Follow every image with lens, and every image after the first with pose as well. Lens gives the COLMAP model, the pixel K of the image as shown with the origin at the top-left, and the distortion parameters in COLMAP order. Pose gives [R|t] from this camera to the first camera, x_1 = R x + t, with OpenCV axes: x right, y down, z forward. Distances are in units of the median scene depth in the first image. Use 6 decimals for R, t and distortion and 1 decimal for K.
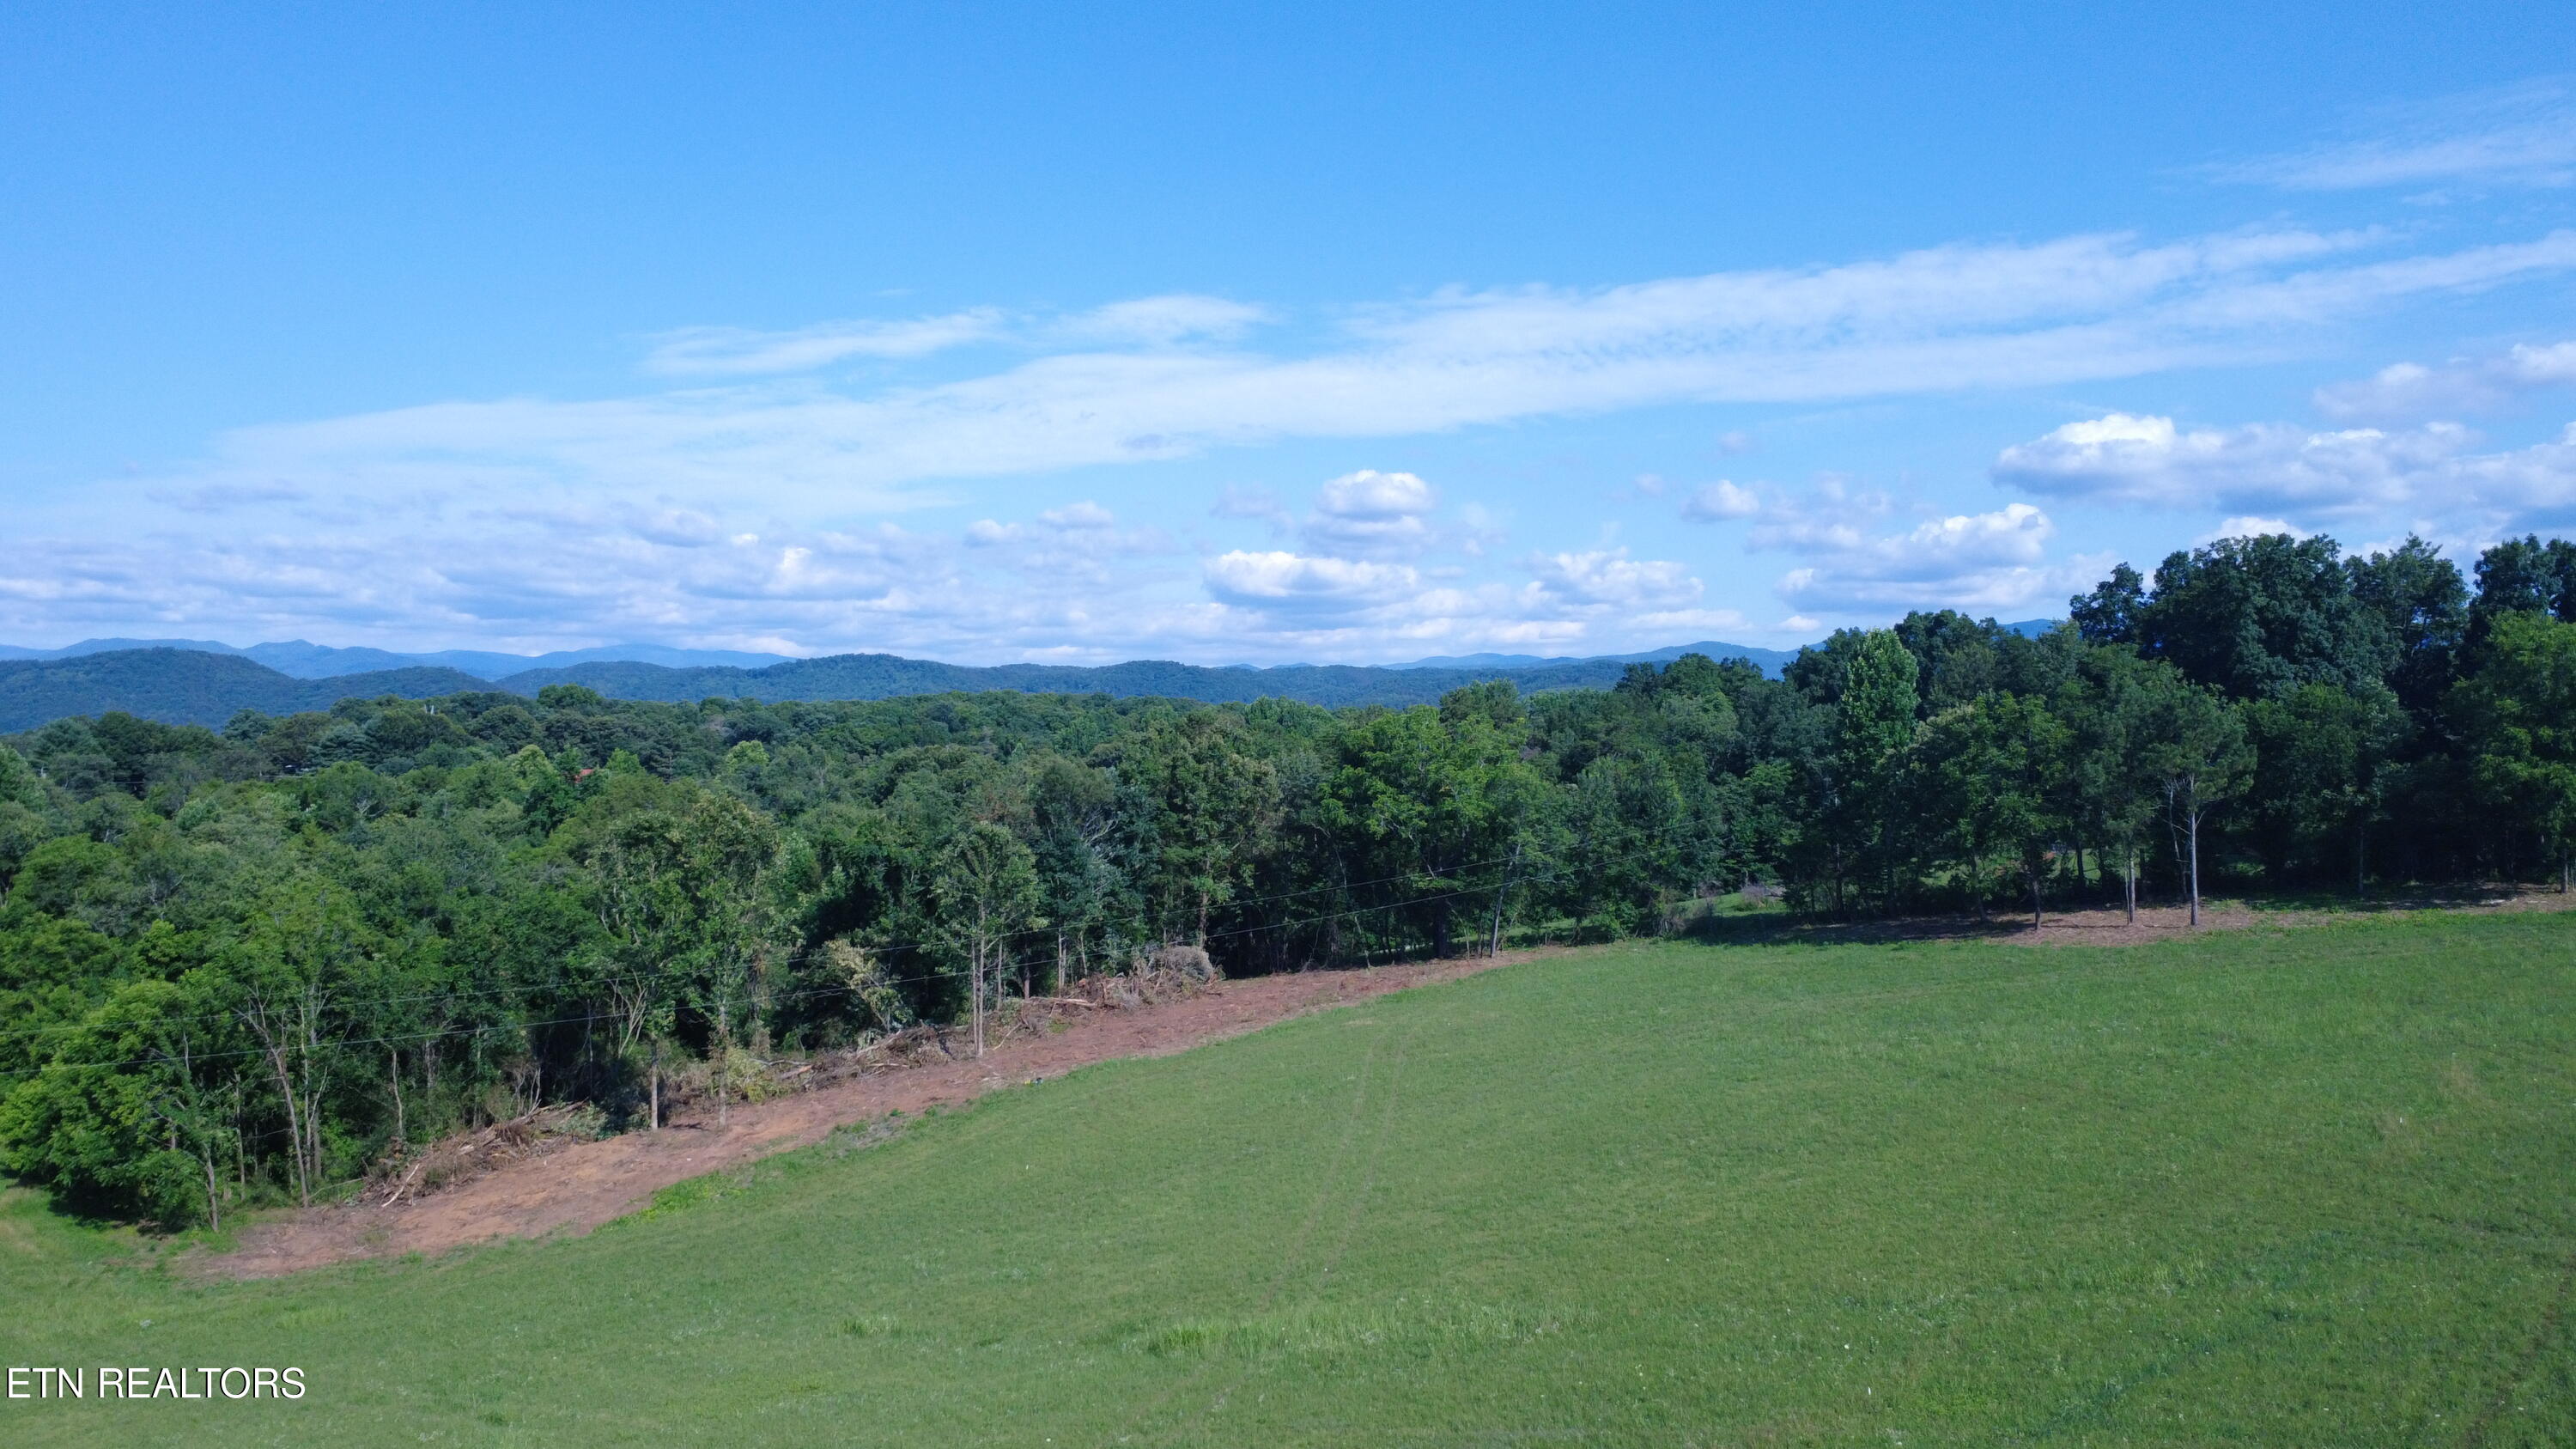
lens RADIAL K [[1870.3, 0, 1289.7], [0, 1870.3, 730.5], [0, 0, 1]] dist [-0.006132, 0.004830]
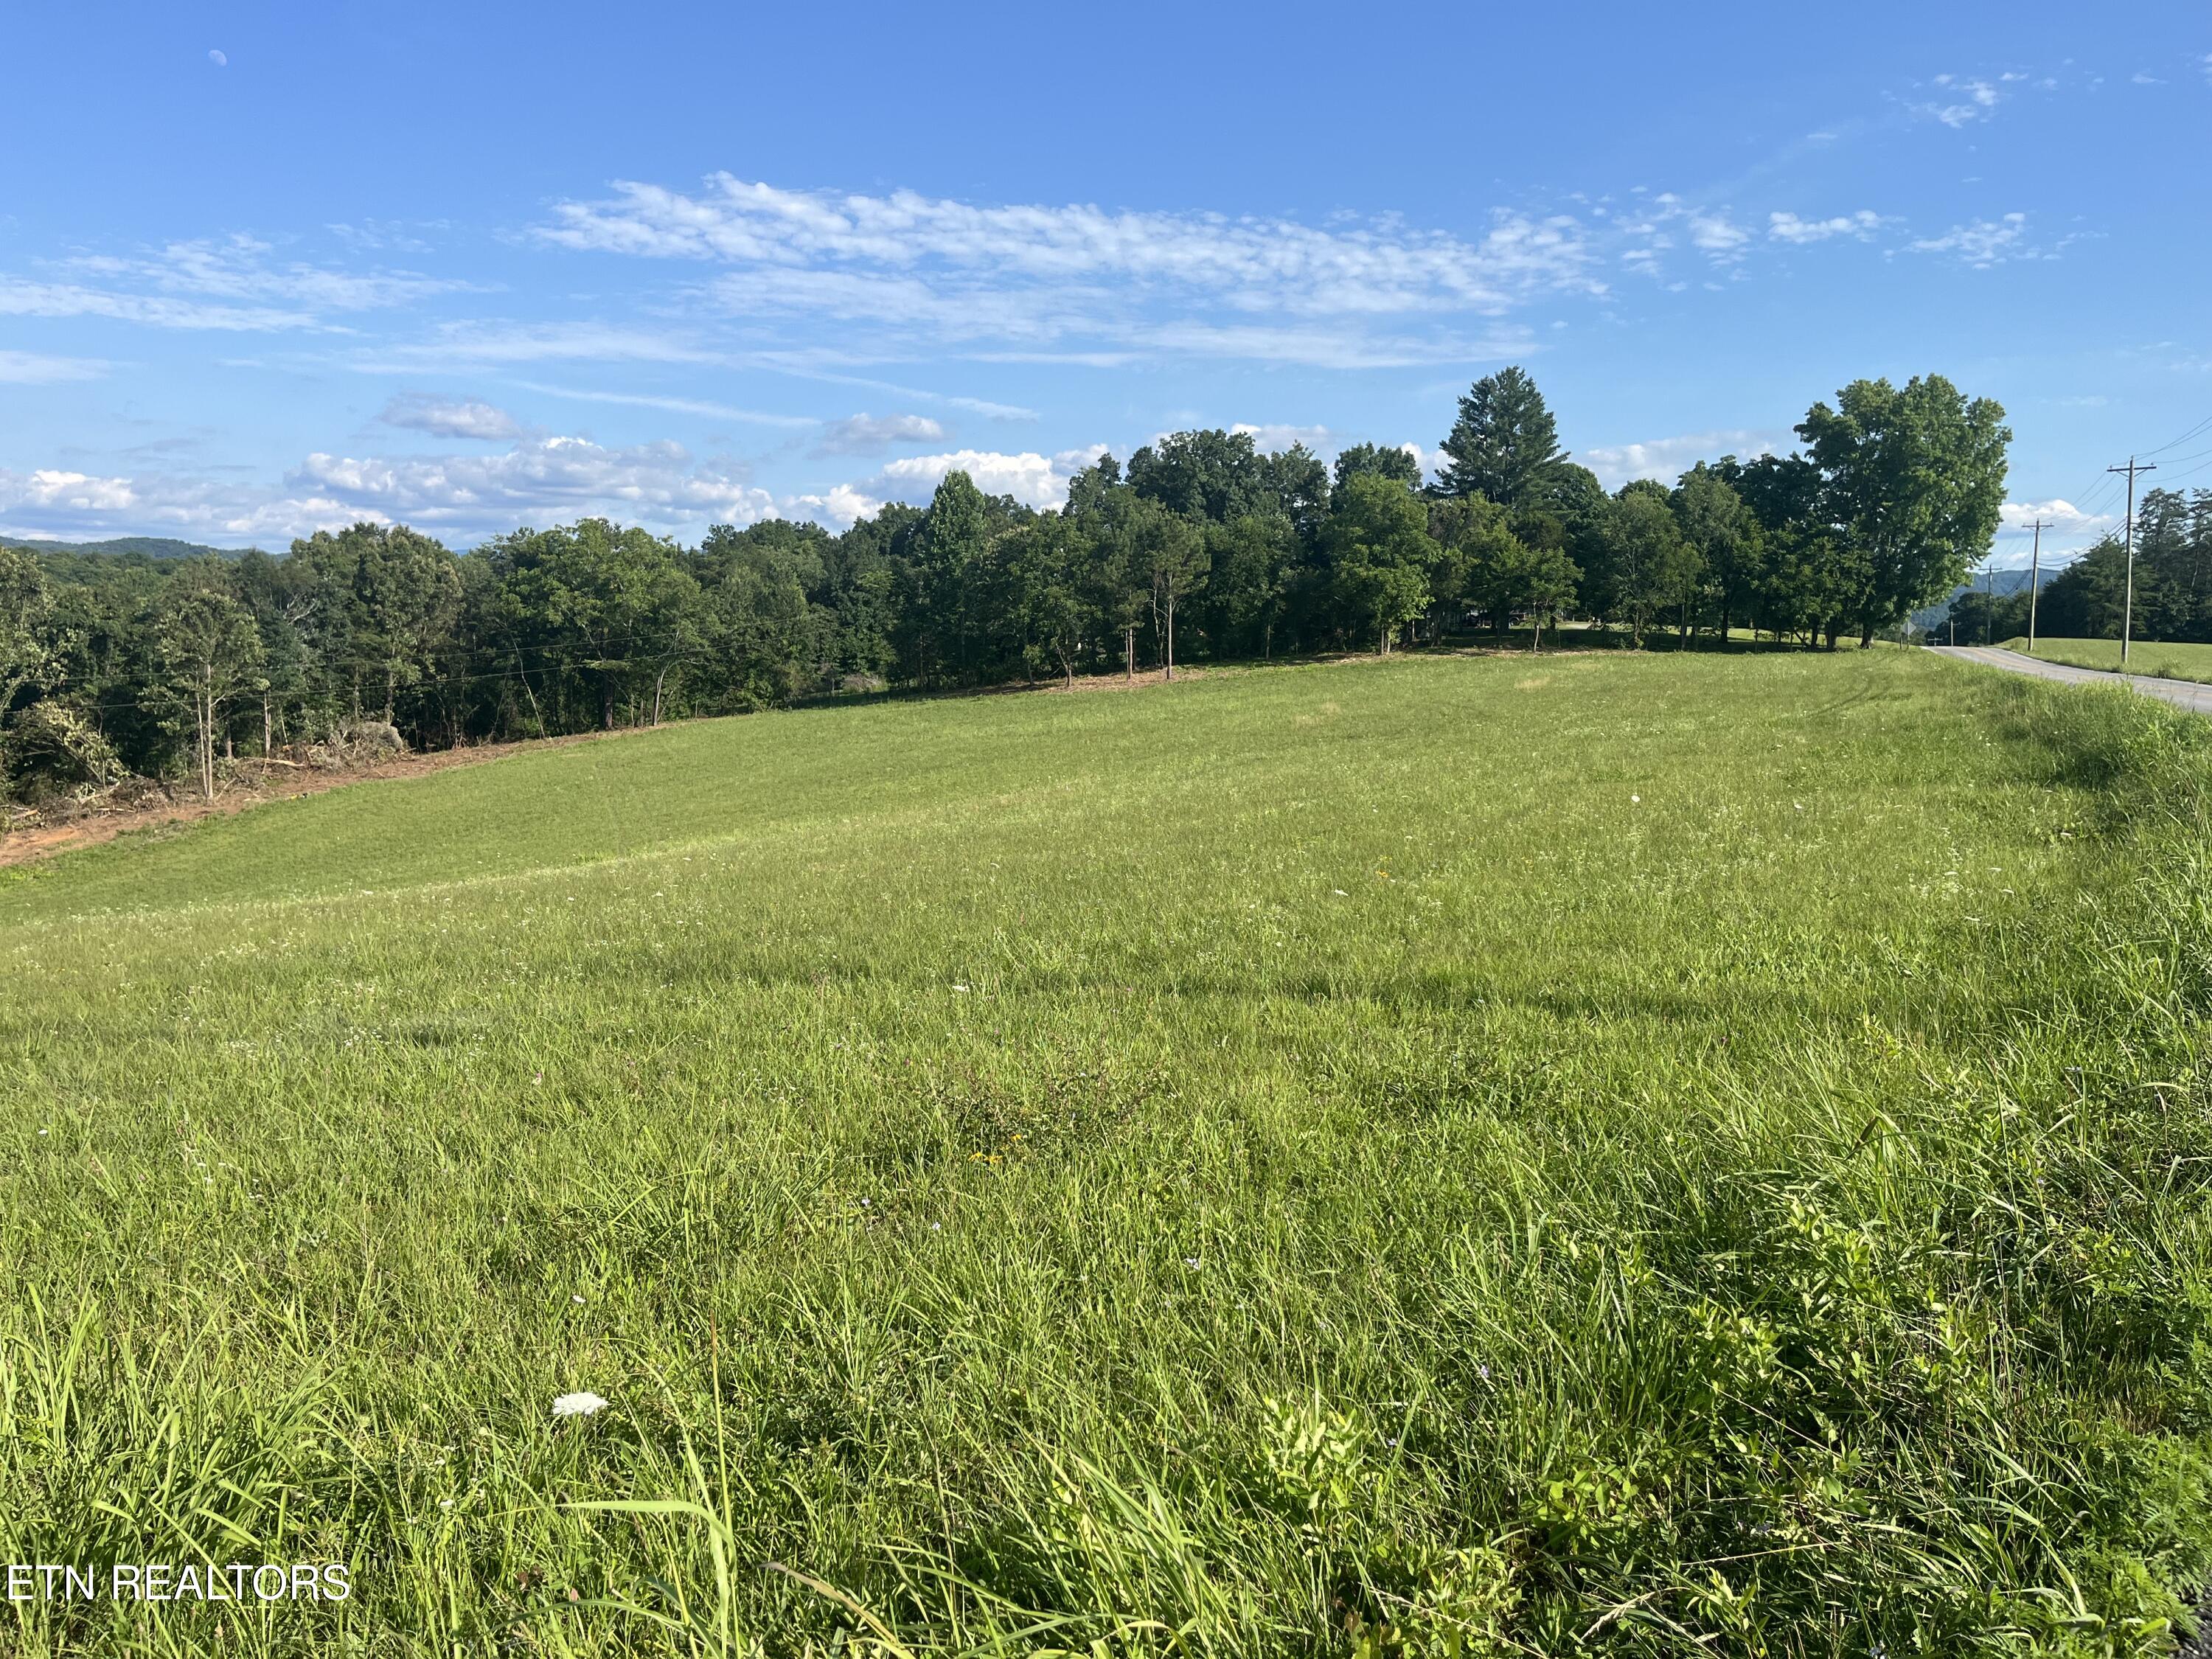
lens RADIAL K [[1665.7, 0, 1095.7], [0, 1665.7, 831.4], [0, 0, 1]] dist [0.045040, -0.033965]
pose [[0.906899, -0.030208, 0.420265, -0.100609], [-0.021144, 0.992907, 0.116996, 0.058452], [-0.420818, -0.114990, 0.899827, -0.138851]]
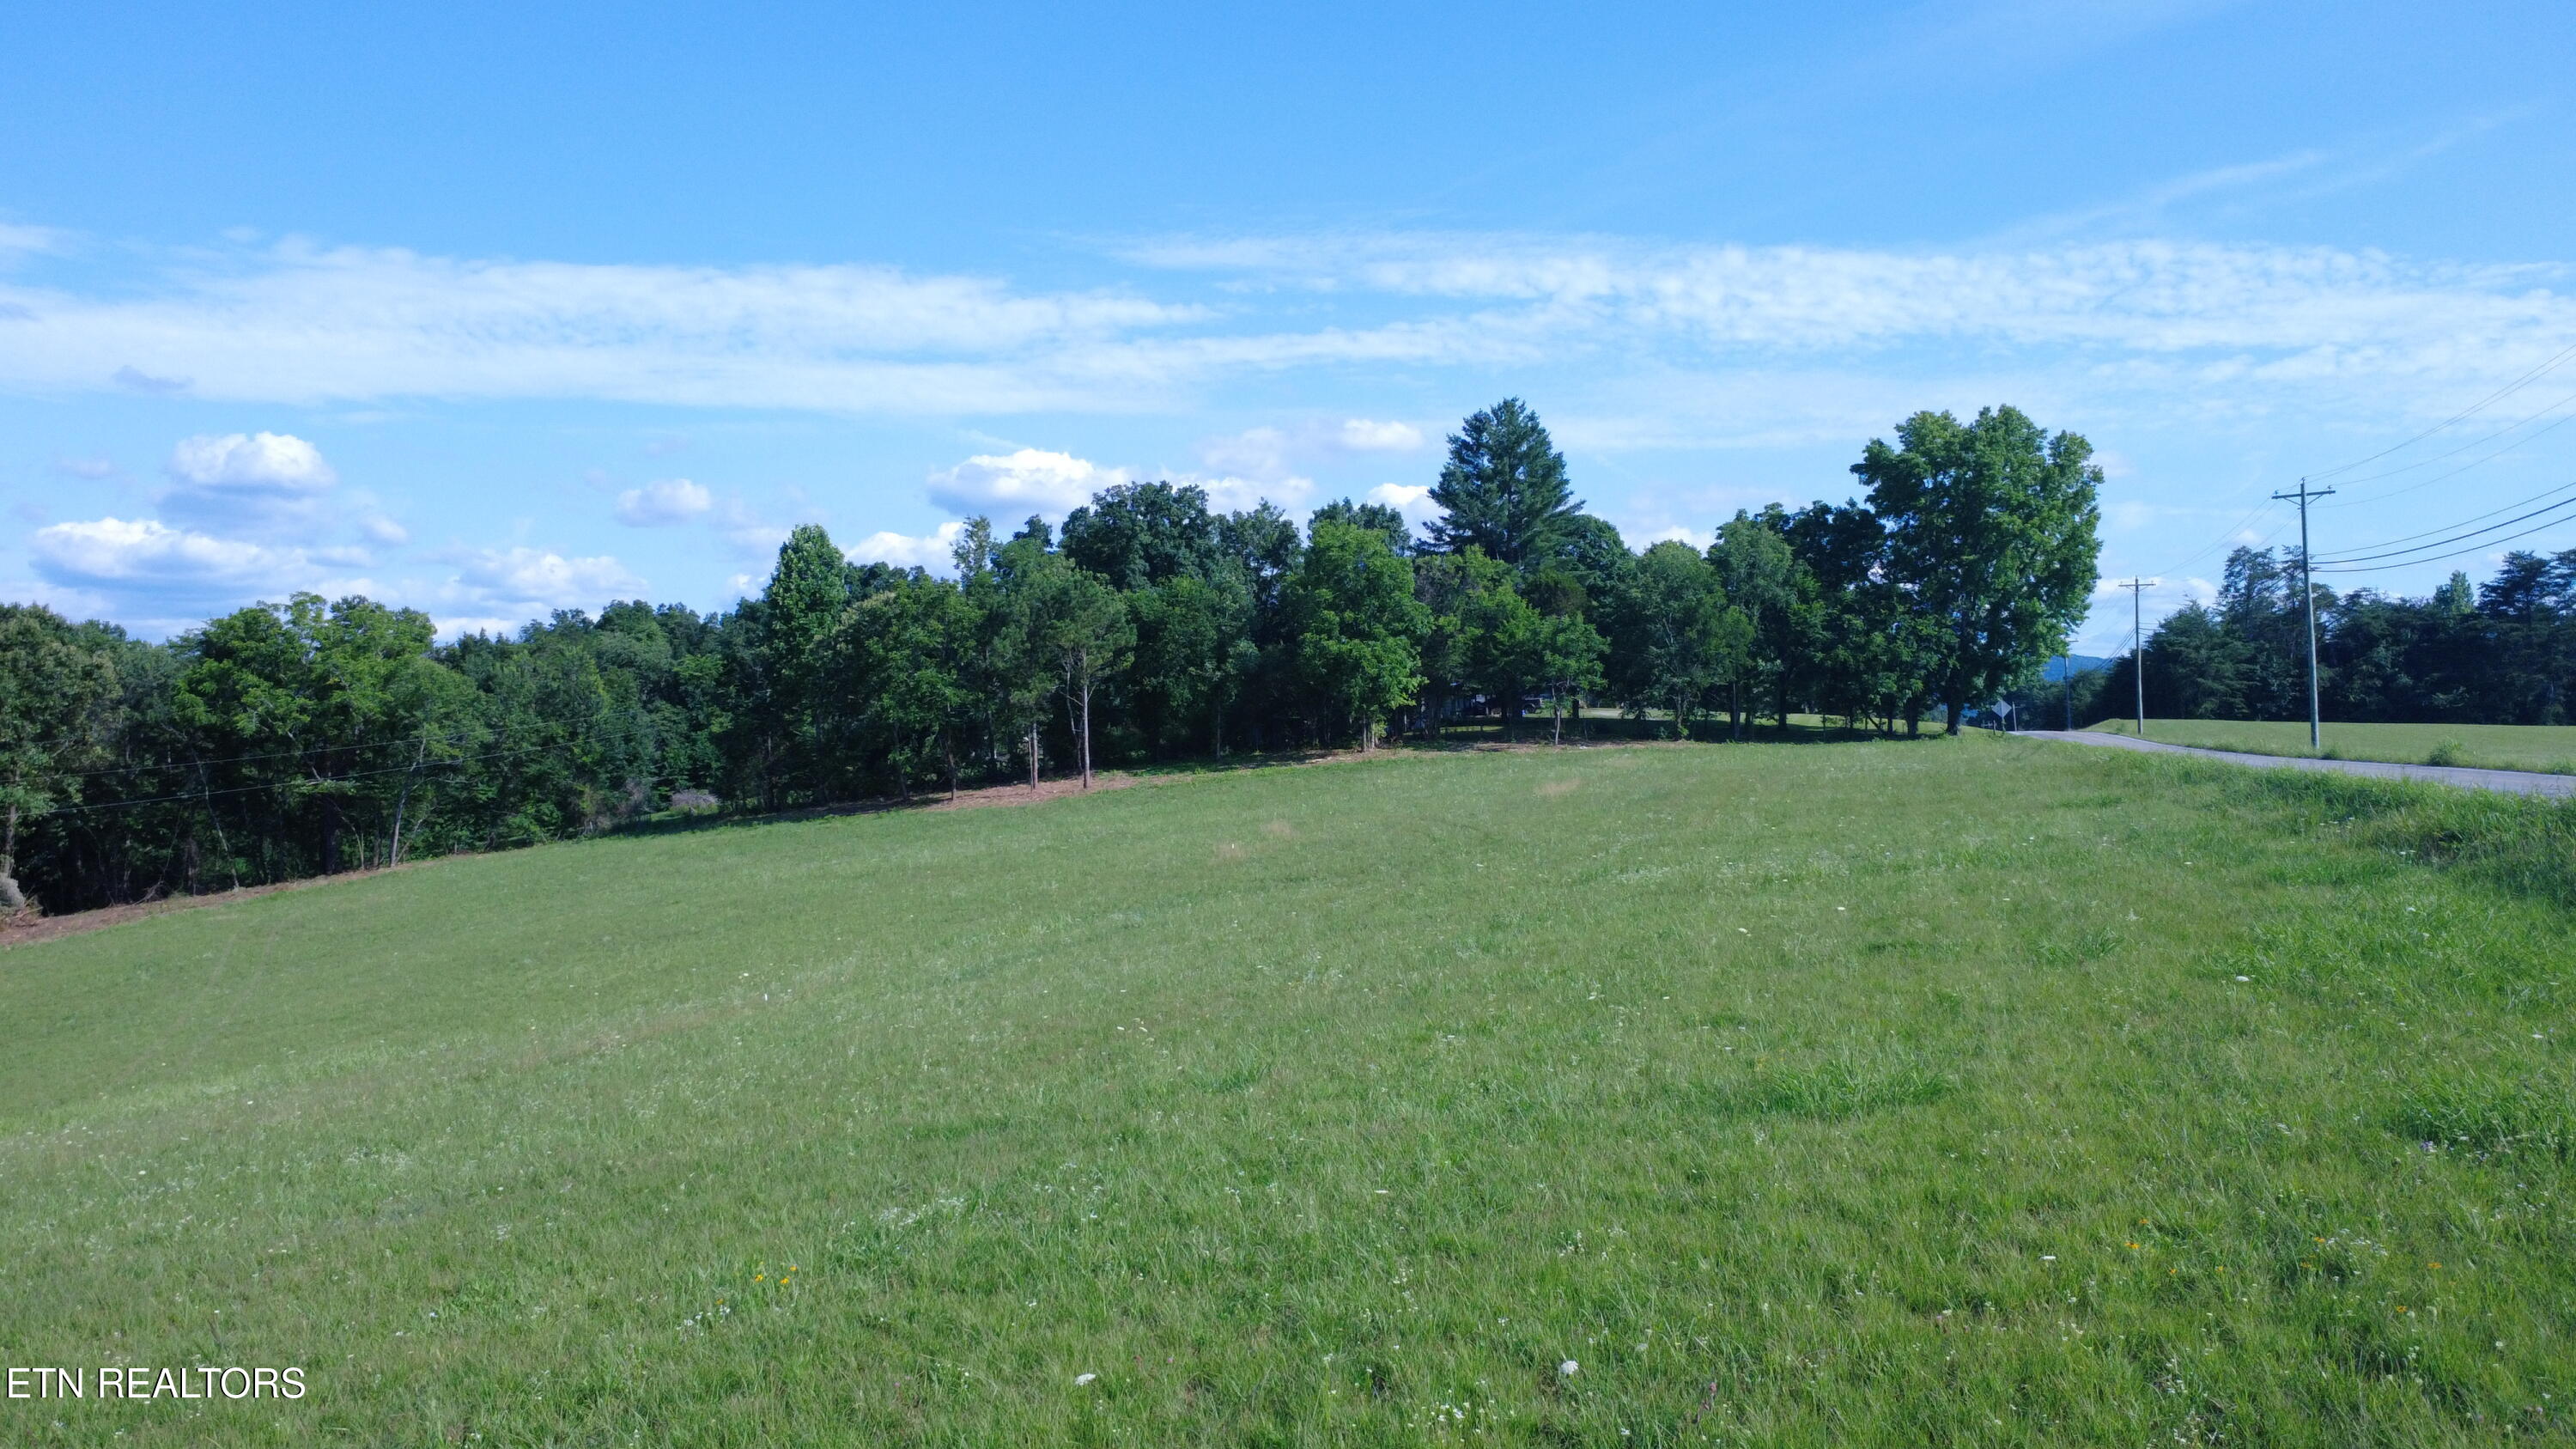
lens RADIAL K [[1870.3, 0, 1291.1], [0, 1870.3, 734.4], [0, 0, 1]] dist [-0.006132, 0.004830]
pose [[0.851951, 0.003164, 0.523613, 0.005099], [-0.002925, 0.999995, -0.001283, 0.059760], [-0.523614, -0.000439, 0.851956, -0.008331]]
